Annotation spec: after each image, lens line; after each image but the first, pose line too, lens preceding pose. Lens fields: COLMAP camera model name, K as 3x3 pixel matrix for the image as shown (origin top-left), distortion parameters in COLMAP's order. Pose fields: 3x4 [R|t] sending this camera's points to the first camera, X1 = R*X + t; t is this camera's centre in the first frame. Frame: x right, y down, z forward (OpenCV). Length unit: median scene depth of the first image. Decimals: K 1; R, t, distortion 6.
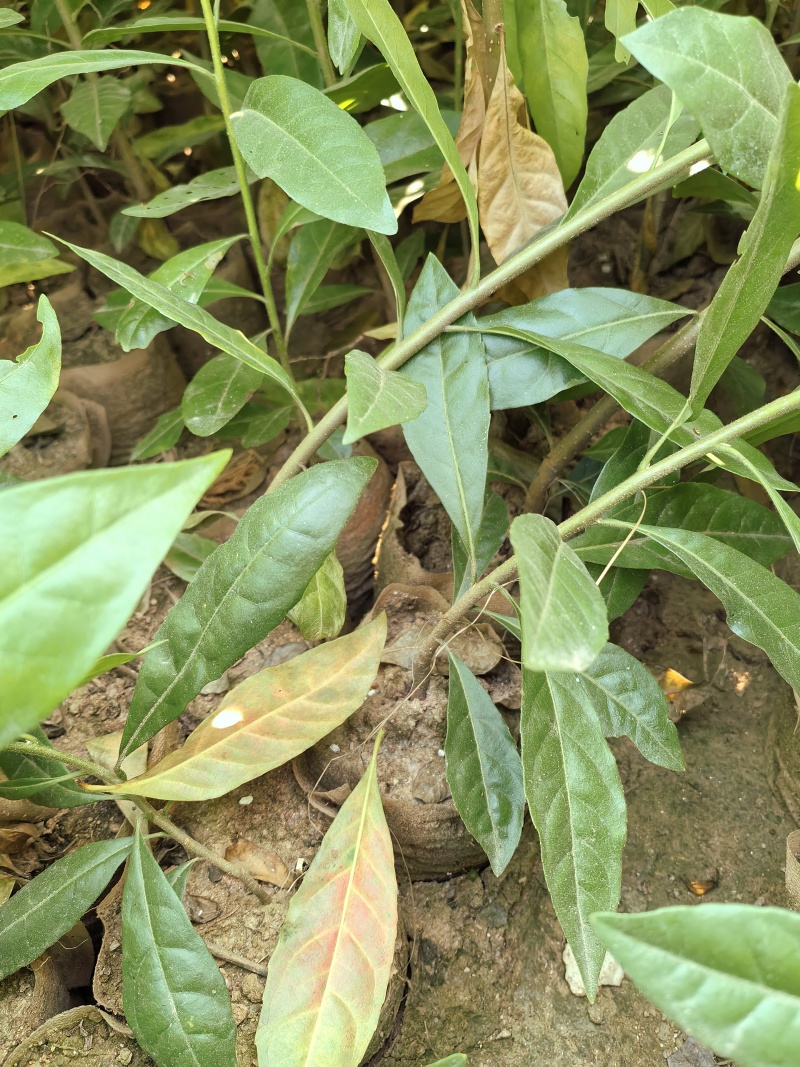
lens RADIAL K [[834.5, 0, 400.0], [0, 834.5, 533.5], [0, 0, 1]] dist [0.004280, 0.007832]
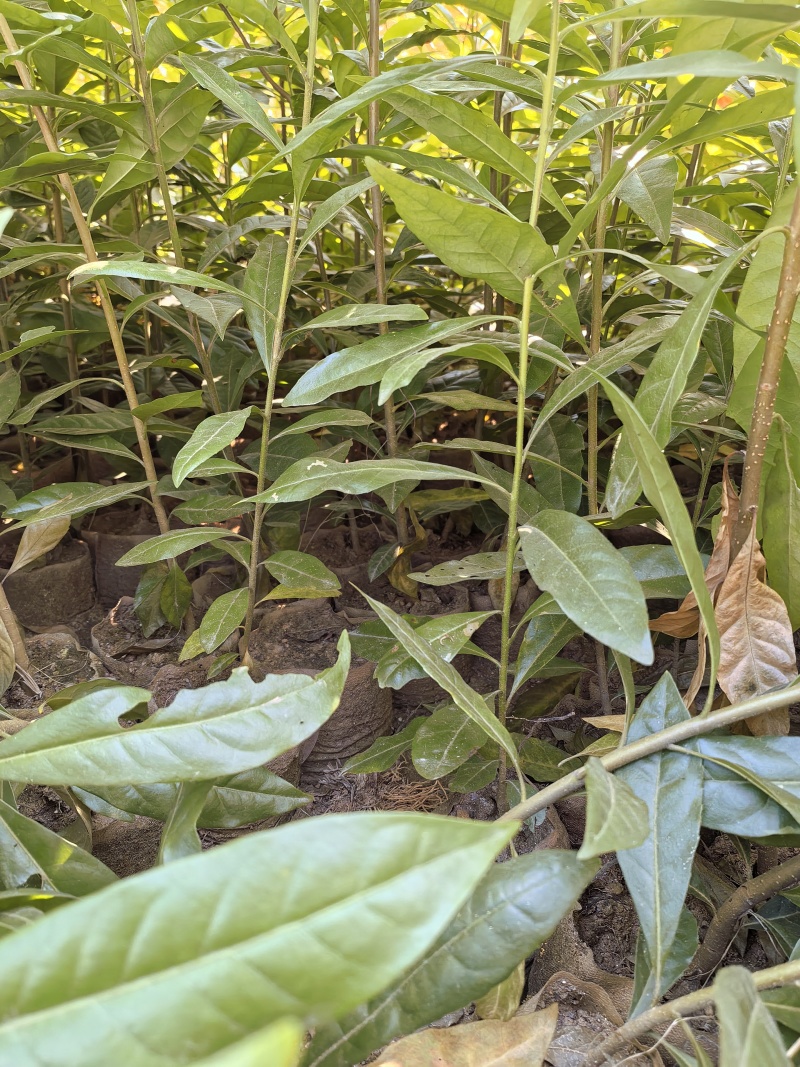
lens RADIAL K [[834.5, 0, 400.0], [0, 834.5, 533.5], [0, 0, 1]] dist [0.004280, 0.007832]
pose [[0.952706, 0.195283, -0.232841, -0.071093], [-0.267143, 0.903419, -0.335363, -0.027201], [0.144863, 0.381705, 0.912862, -0.145721]]
